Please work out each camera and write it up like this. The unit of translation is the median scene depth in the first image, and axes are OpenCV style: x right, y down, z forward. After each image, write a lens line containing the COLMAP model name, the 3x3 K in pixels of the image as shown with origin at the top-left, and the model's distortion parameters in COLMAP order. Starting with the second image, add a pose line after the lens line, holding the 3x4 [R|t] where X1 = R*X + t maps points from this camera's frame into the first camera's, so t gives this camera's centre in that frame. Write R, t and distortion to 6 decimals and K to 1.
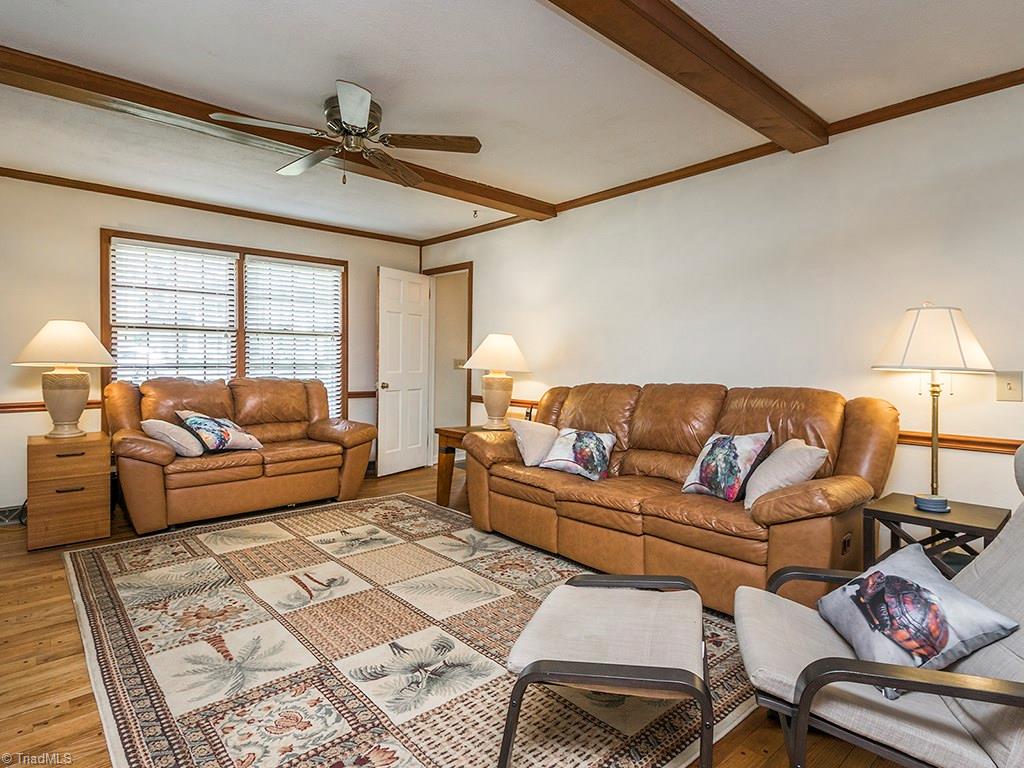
lens RADIAL K [[558.2, 0, 492.1], [0, 558.2, 362.2], [0, 0, 1]] dist [0.000274, -0.000101]
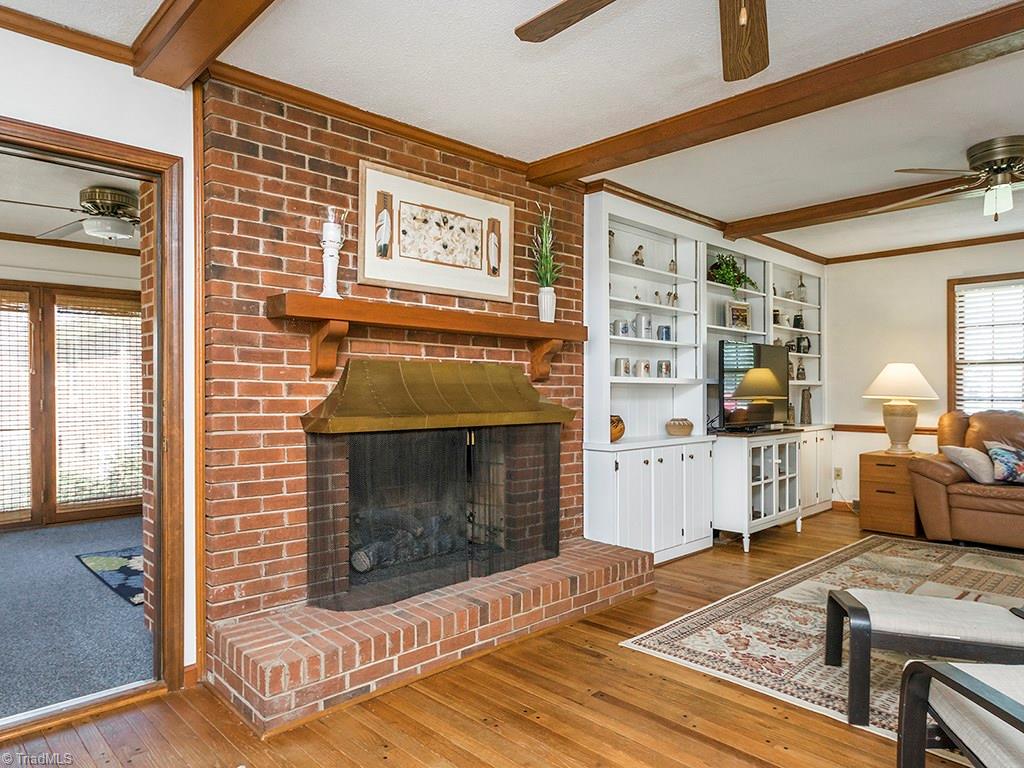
lens RADIAL K [[653.6, 0, 514.3], [0, 653.6, 393.6], [0, 0, 1]] dist [0.003689, 0.001025]
pose [[0.051561, -0.000377, -0.998670, 0.772788], [-0.004607, 0.999989, -0.000615, 0.001260], [0.998659, 0.004632, 0.051558, 0.042152]]
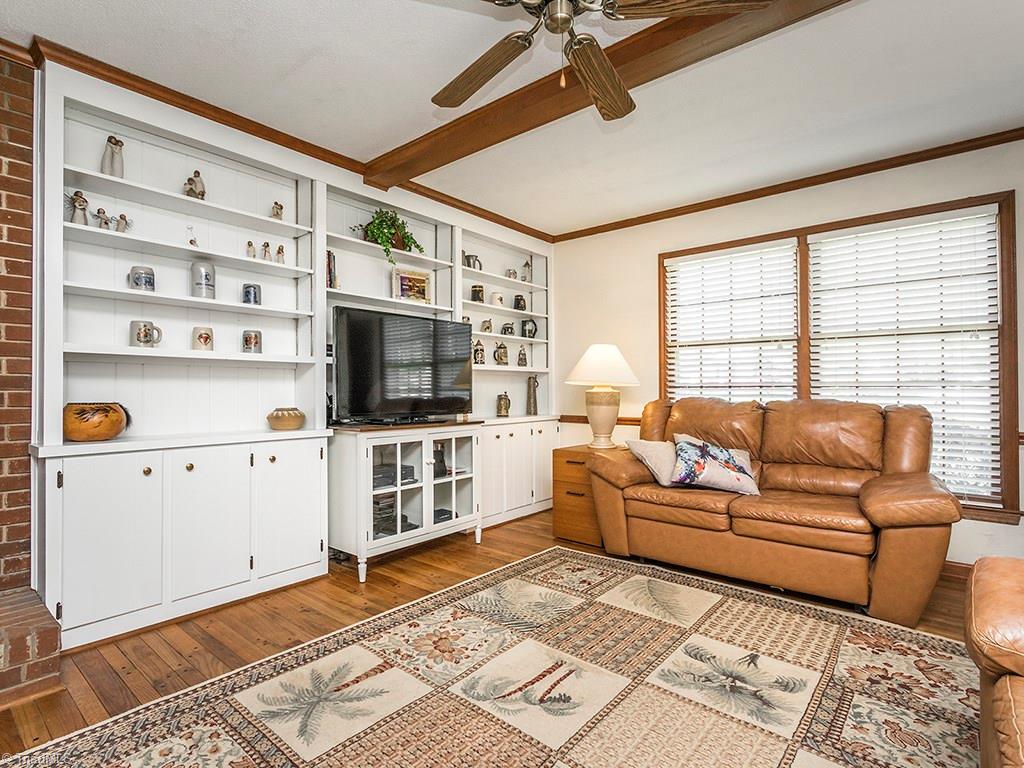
lens RADIAL K [[520.3, 0, 508.5], [0, 520.3, 381.8], [0, 0, 1]] dist [0.004300, -0.000242]
pose [[0.149281, -0.021291, -0.988566, 0.274323], [-0.003469, 0.999751, -0.022056, 0.028326], [0.988789, 0.006722, 0.149170, 0.731741]]
